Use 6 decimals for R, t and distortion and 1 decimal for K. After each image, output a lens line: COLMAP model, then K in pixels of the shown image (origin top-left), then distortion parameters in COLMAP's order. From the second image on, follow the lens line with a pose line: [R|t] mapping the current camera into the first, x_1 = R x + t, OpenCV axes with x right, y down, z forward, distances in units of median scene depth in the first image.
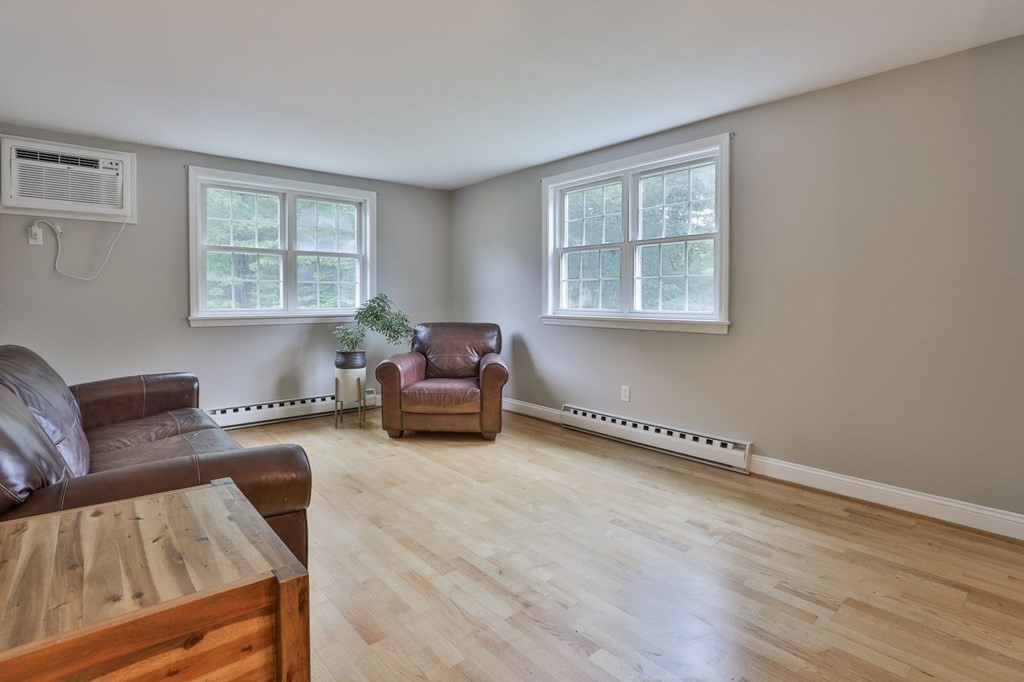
lens RADIAL K [[498.3, 0, 485.2], [0, 498.3, 314.0], [0, 0, 1]] dist [-0.044273, 0.011758]
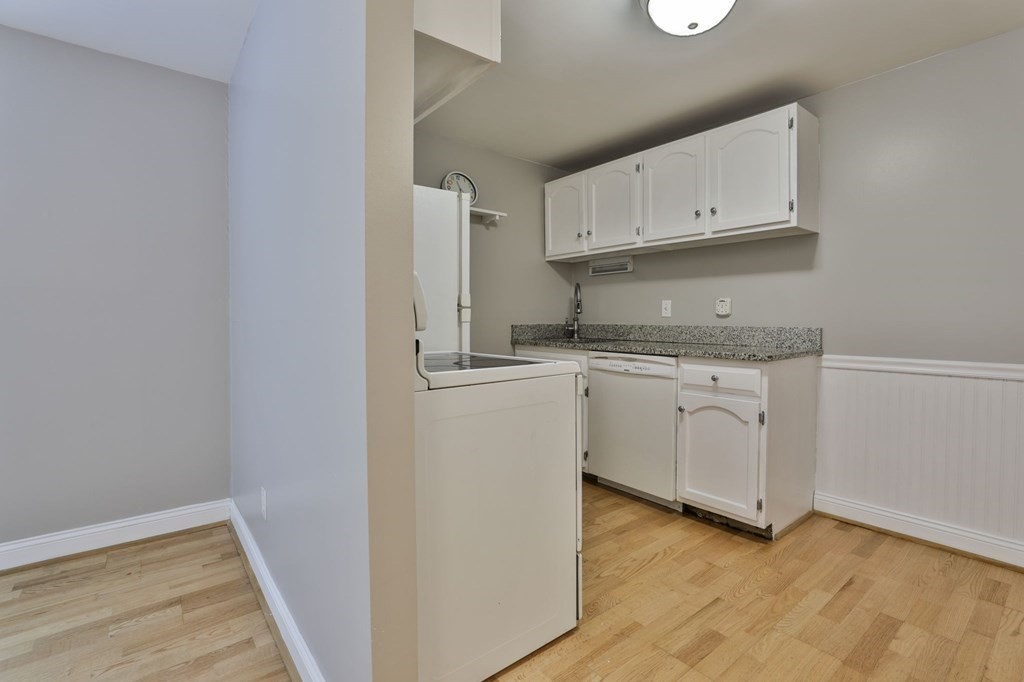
lens RADIAL K [[470.9, 0, 515.5], [0, 470.9, 328.3], [0, 0, 1]] dist [-0.044108, 0.011390]
pose [[0.015771, -0.027133, 0.999507, 0.041710], [0.028086, 0.999249, 0.026683, 0.000622], [-0.999481, 0.027652, 0.016521, 0.135449]]
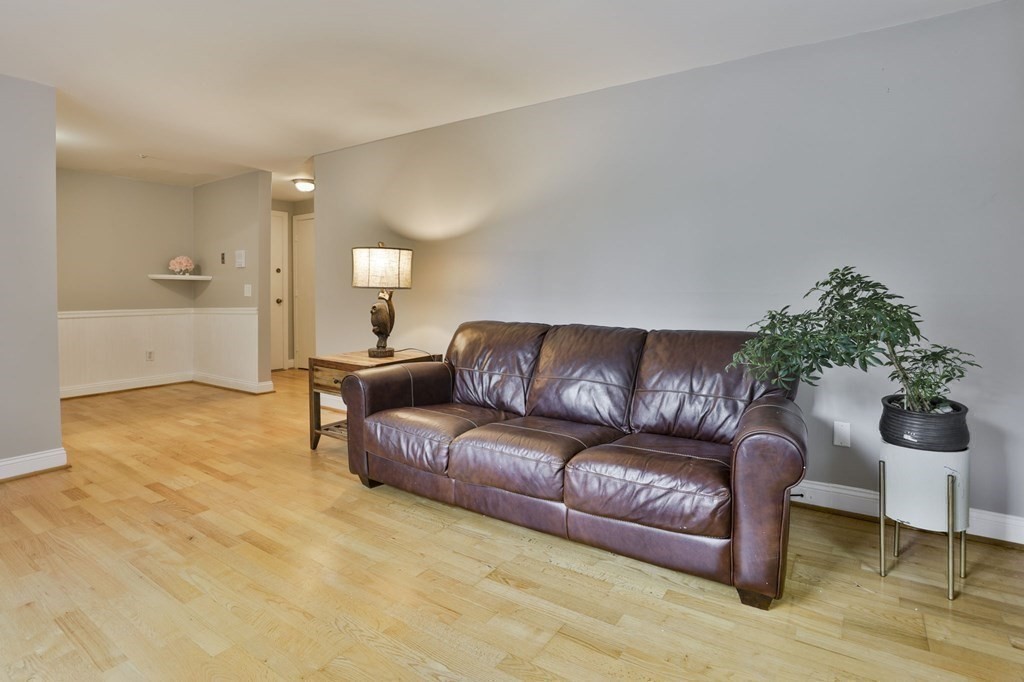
lens RADIAL K [[509.4, 0, 511.1], [0, 509.4, 301.8], [0, 0, 1]] dist [-0.000540, -0.000131]
pose [[-0.958216, 0.005432, -0.285994, -0.178208], [-0.007665, 0.998973, 0.044658, -0.025028], [0.285943, 0.044984, -0.957190, 1.239794]]
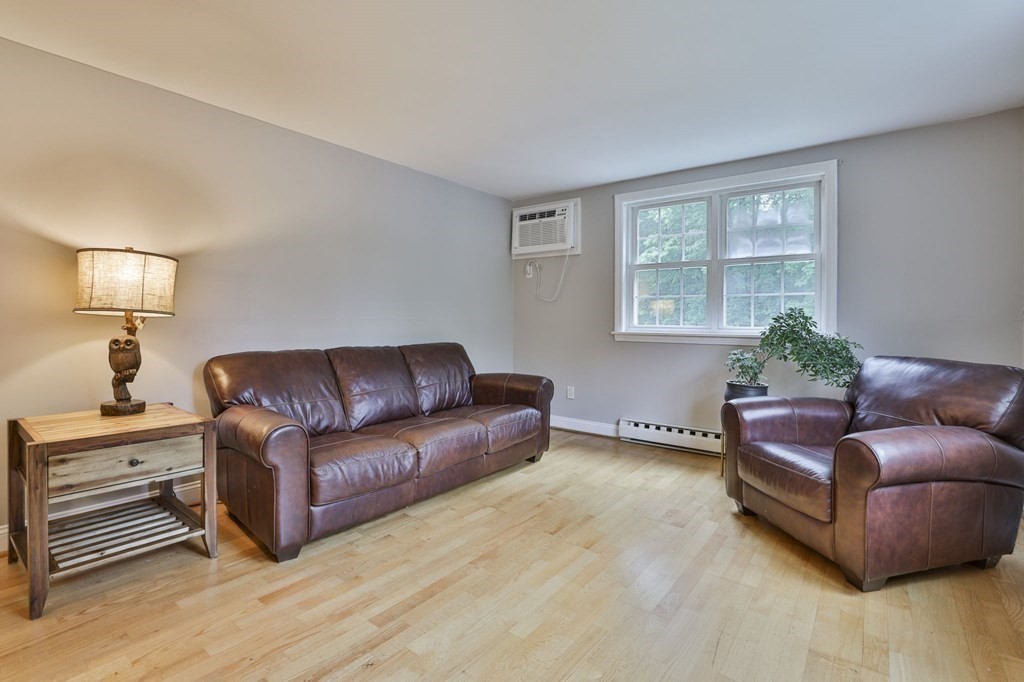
lens RADIAL K [[481.5, 0, 501.8], [0, 481.5, 322.6], [0, 0, 1]] dist [-0.038207, 0.000015]
pose [[0.212209, 0.007530, -0.977195, 0.433463], [-0.034223, 0.999414, 0.000269, -0.006582], [0.976625, 0.033385, 0.212342, 0.568869]]
